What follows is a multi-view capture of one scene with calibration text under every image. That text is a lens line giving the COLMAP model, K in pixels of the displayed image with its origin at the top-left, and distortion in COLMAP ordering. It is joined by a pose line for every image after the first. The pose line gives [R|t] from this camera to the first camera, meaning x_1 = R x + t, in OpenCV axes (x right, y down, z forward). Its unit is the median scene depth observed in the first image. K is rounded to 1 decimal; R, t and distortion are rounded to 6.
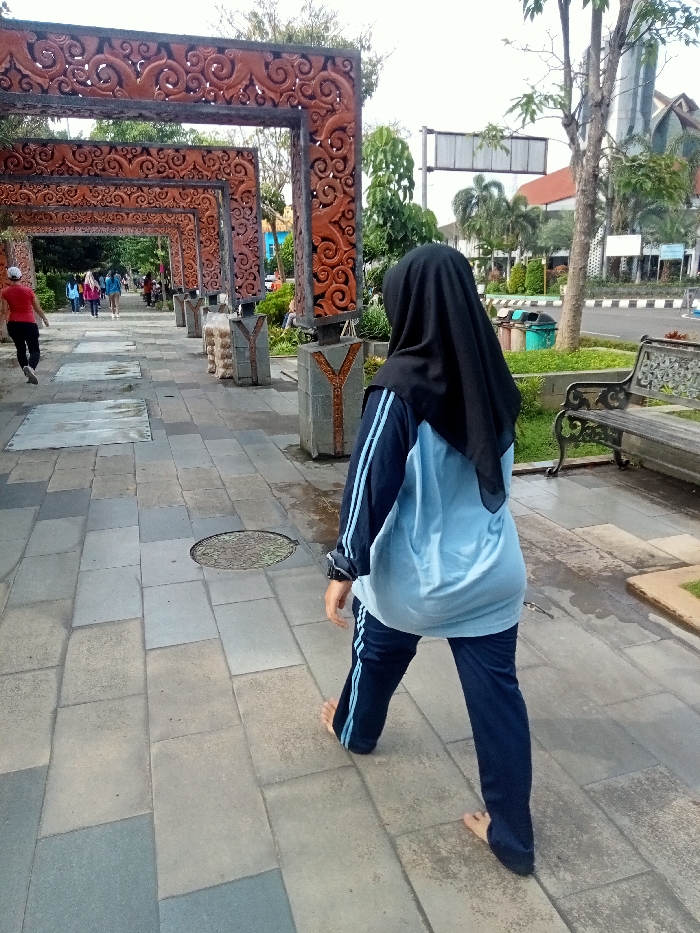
lens RADIAL K [[696.6, 0, 352.3], [0, 696.6, 466.9], [0, 0, 1]] dist [0.012426, -0.002999]
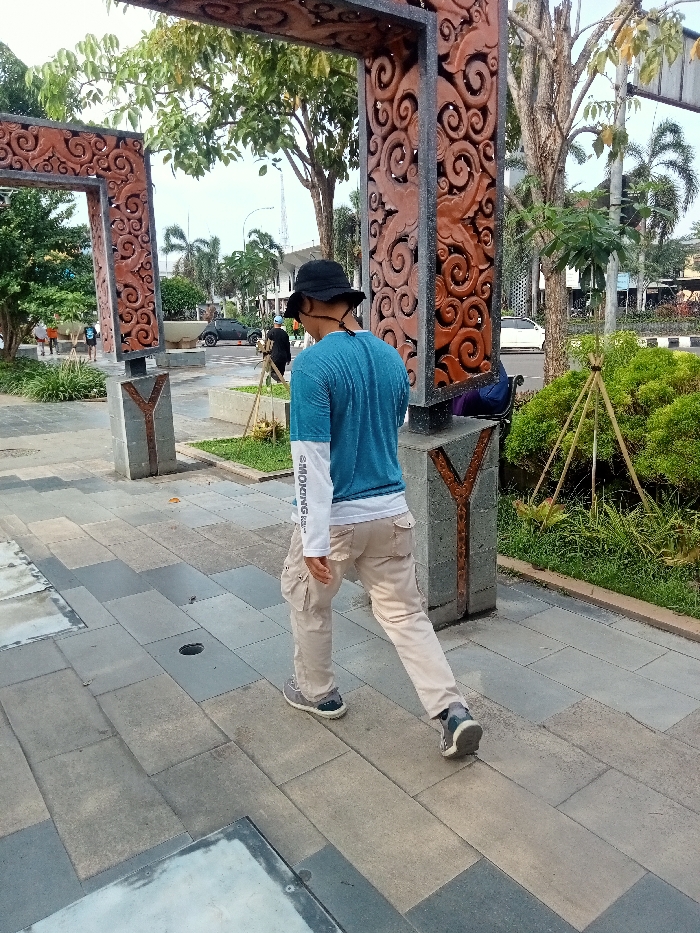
lens RADIAL K [[696.6, 0, 339.8], [0, 696.6, 443.4], [0, 0, 1]] dist [0.012426, -0.002999]
pose [[0.946042, -0.074793, 0.315296, -0.302047], [0.101343, 0.992481, -0.068645, -0.139120], [-0.307790, 0.096894, 0.946508, 0.498974]]
